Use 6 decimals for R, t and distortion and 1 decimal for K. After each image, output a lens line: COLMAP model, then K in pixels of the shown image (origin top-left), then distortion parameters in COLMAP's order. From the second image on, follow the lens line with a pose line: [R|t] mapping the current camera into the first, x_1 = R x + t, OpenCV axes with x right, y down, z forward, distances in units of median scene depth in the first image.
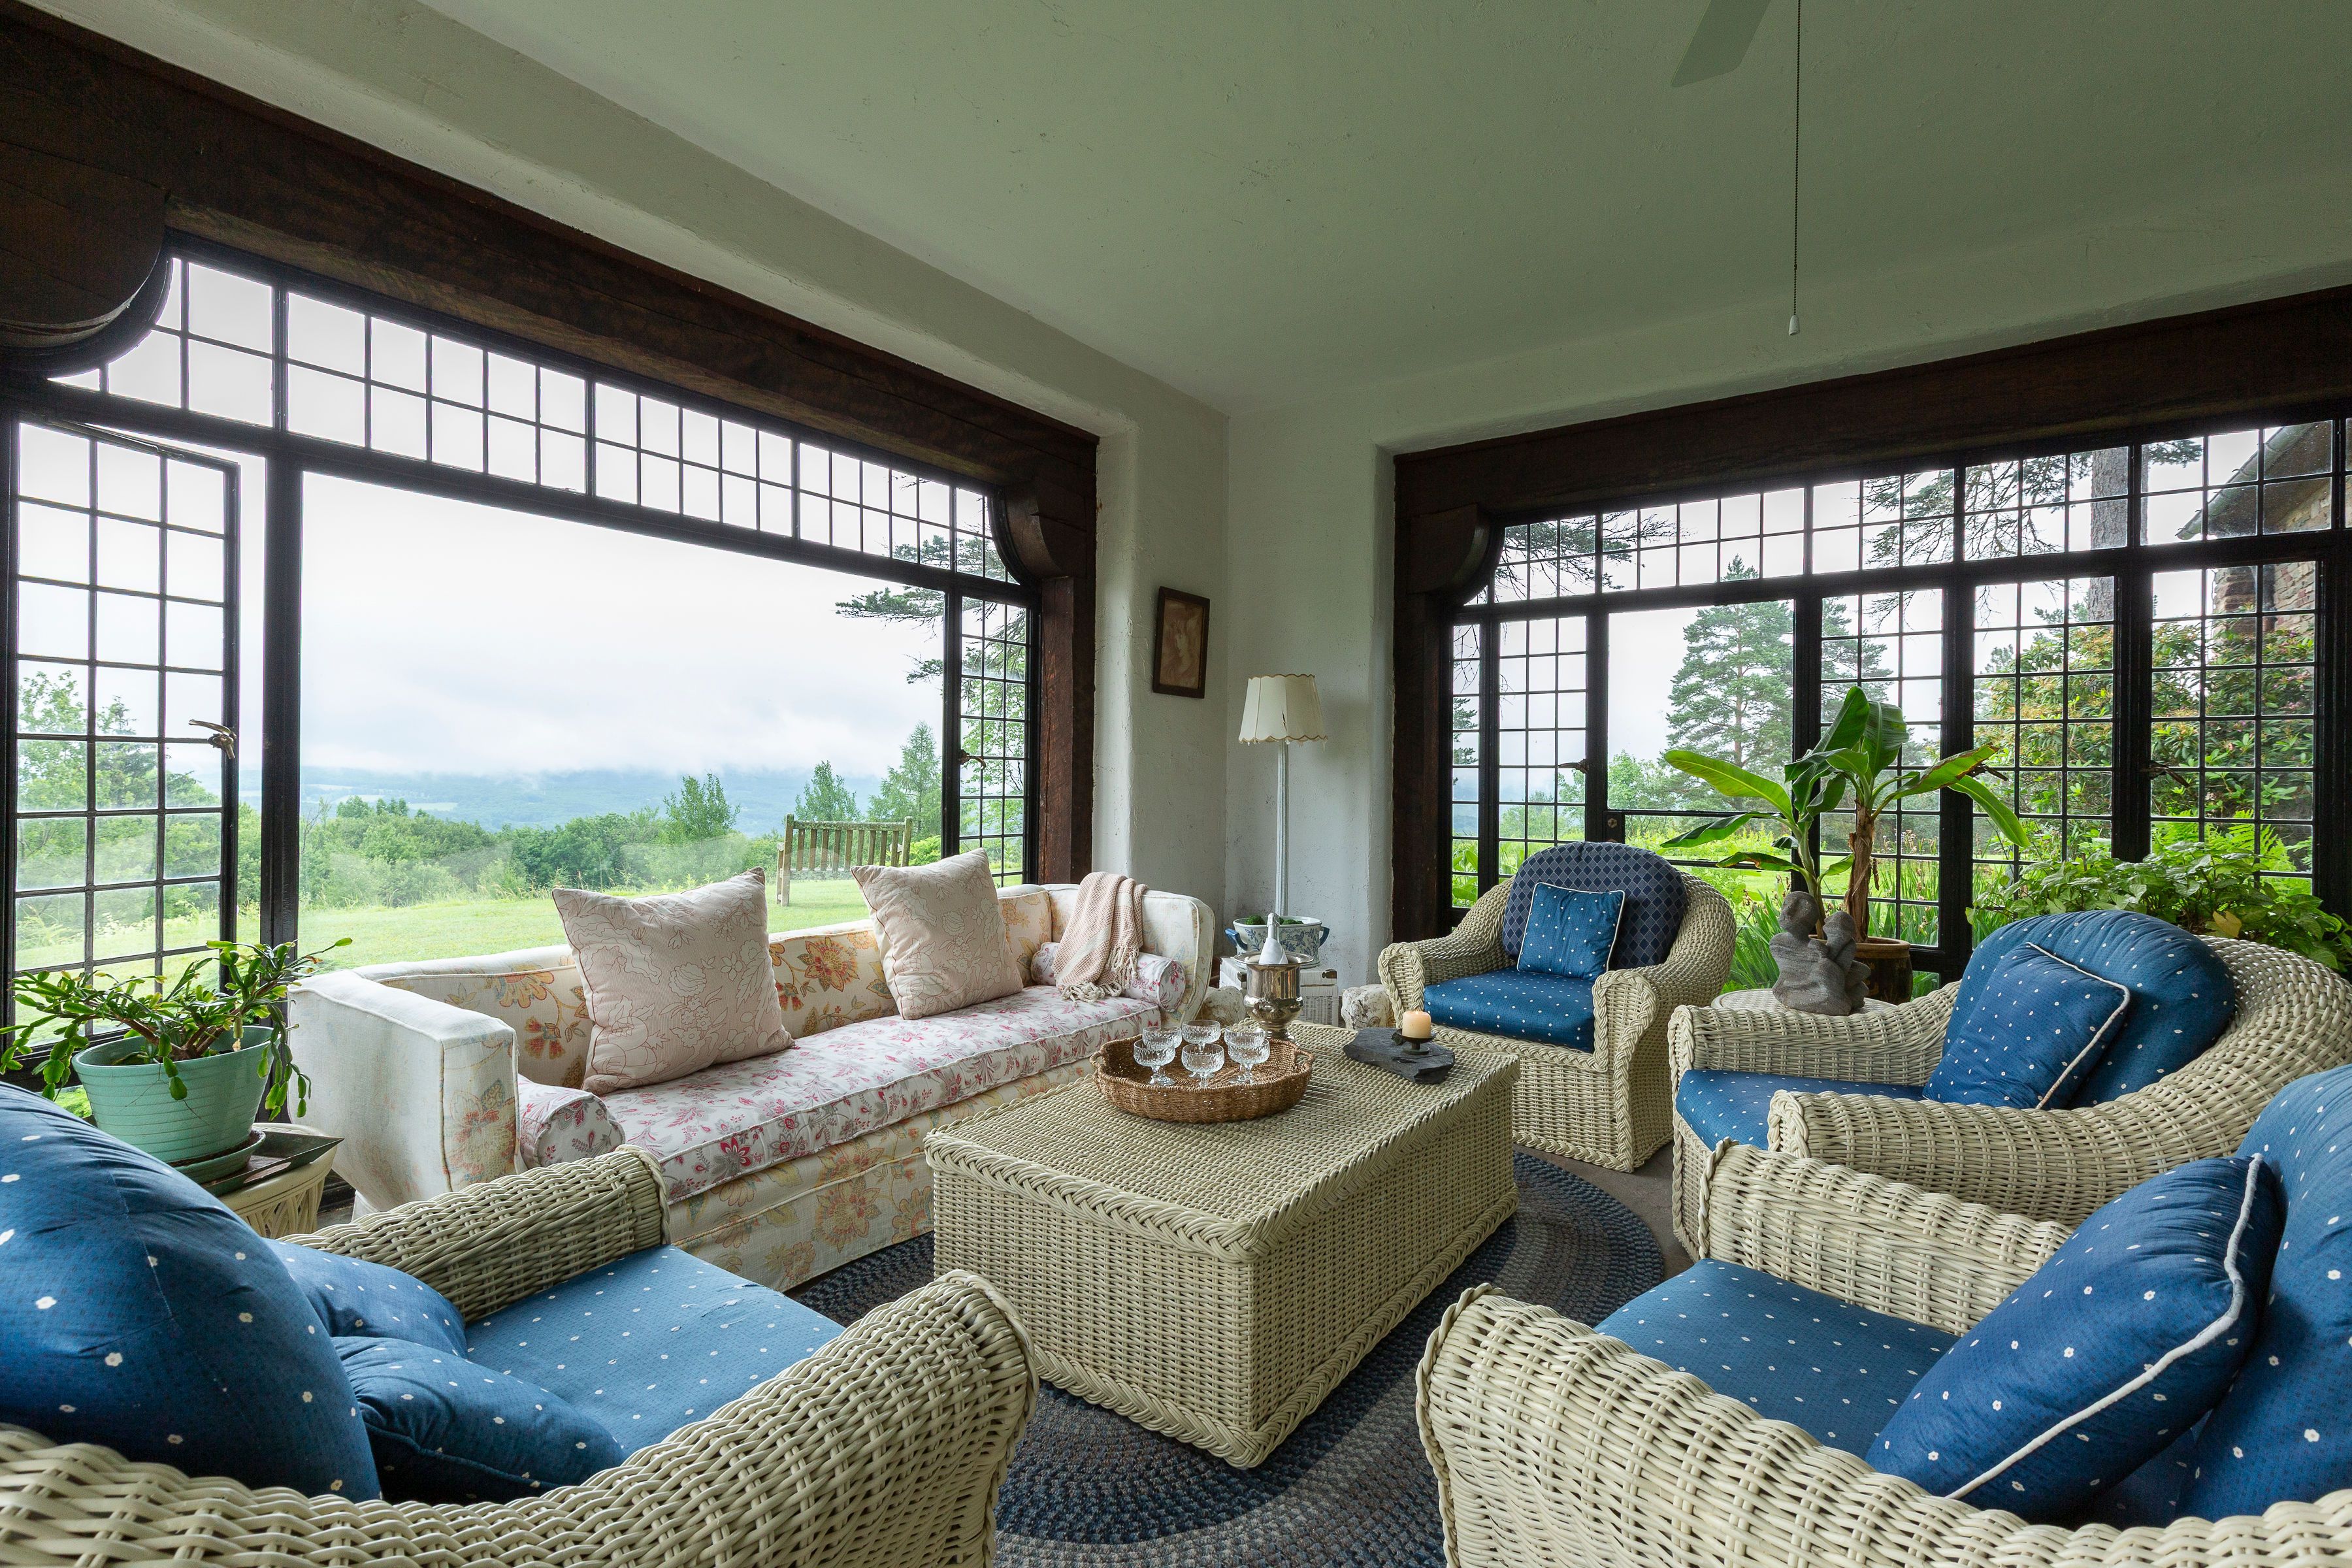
lens RADIAL K [[1062.1, 0, 1176.1], [0, 1062.1, 782.5], [0, 0, 1]] dist [0.001408, 0.000633]
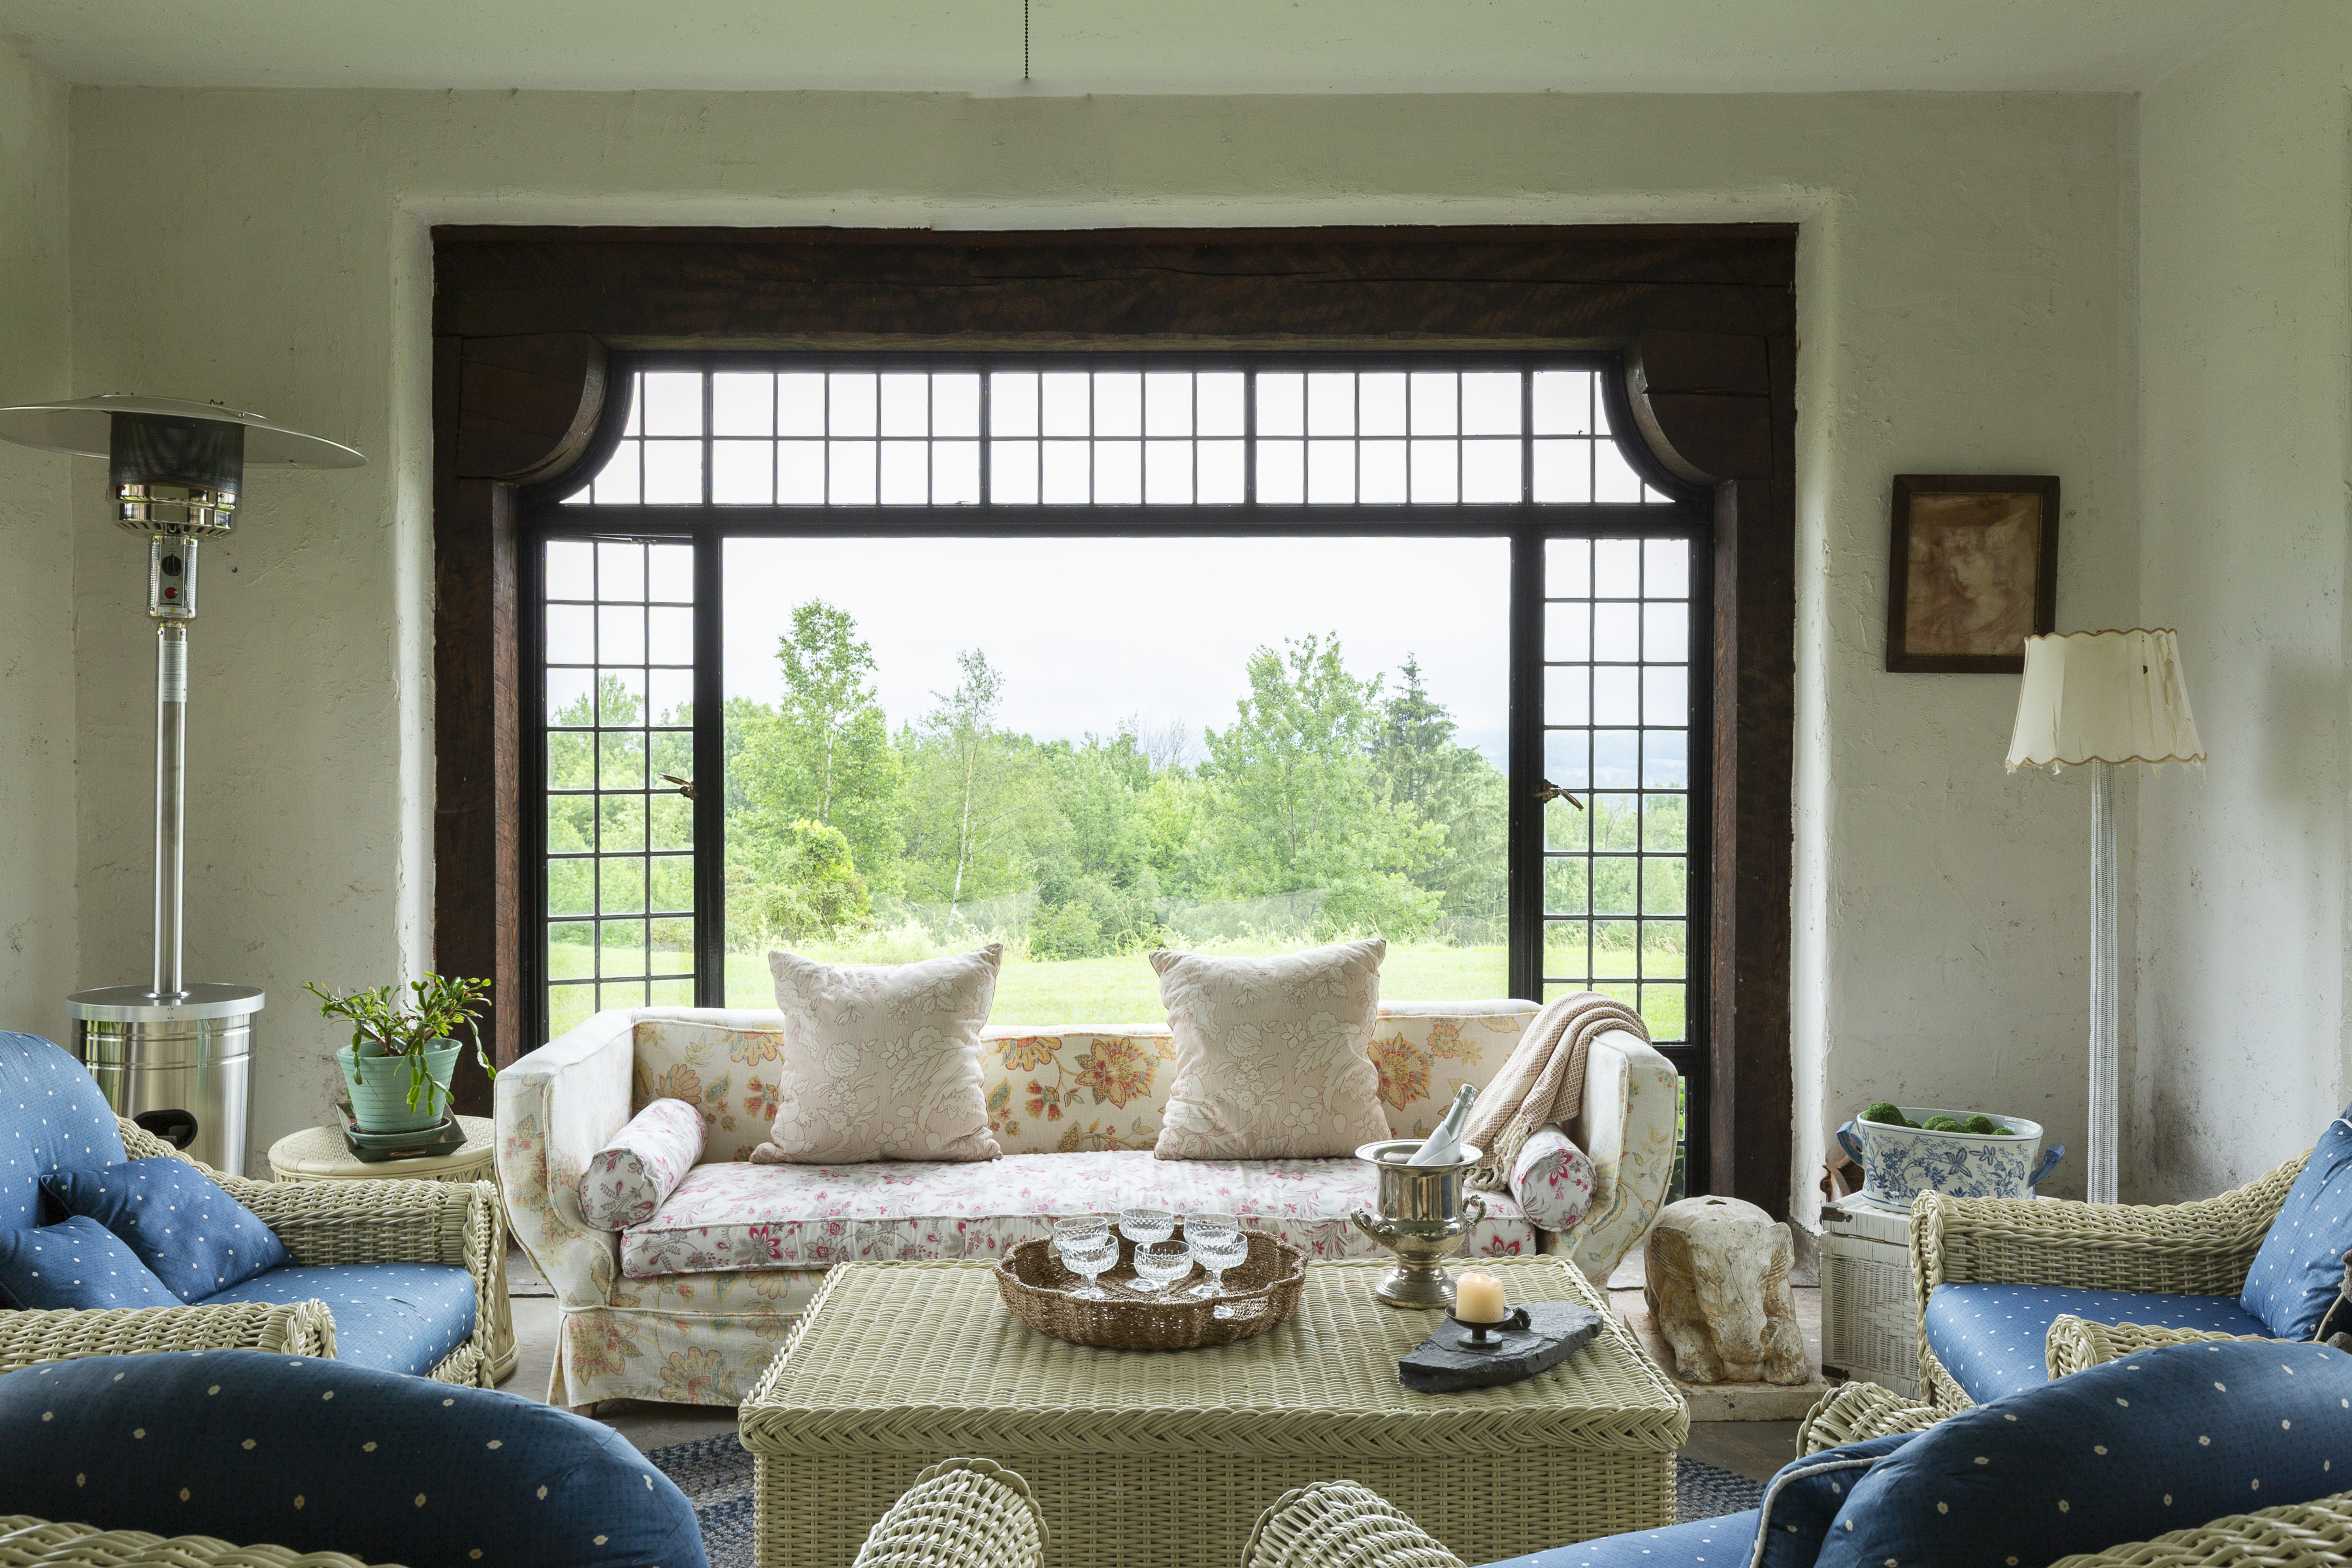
lens RADIAL K [[1909.4, 0, 1174.8], [0, 1909.4, 777.0], [0, 0, 1]] dist [0.000806, 0.000937]
pose [[0.591038, 0.010131, -0.806580, 0.840431], [-0.000629, 0.999927, 0.012098, -0.065365], [0.806644, -0.006643, 0.591001, 0.197438]]
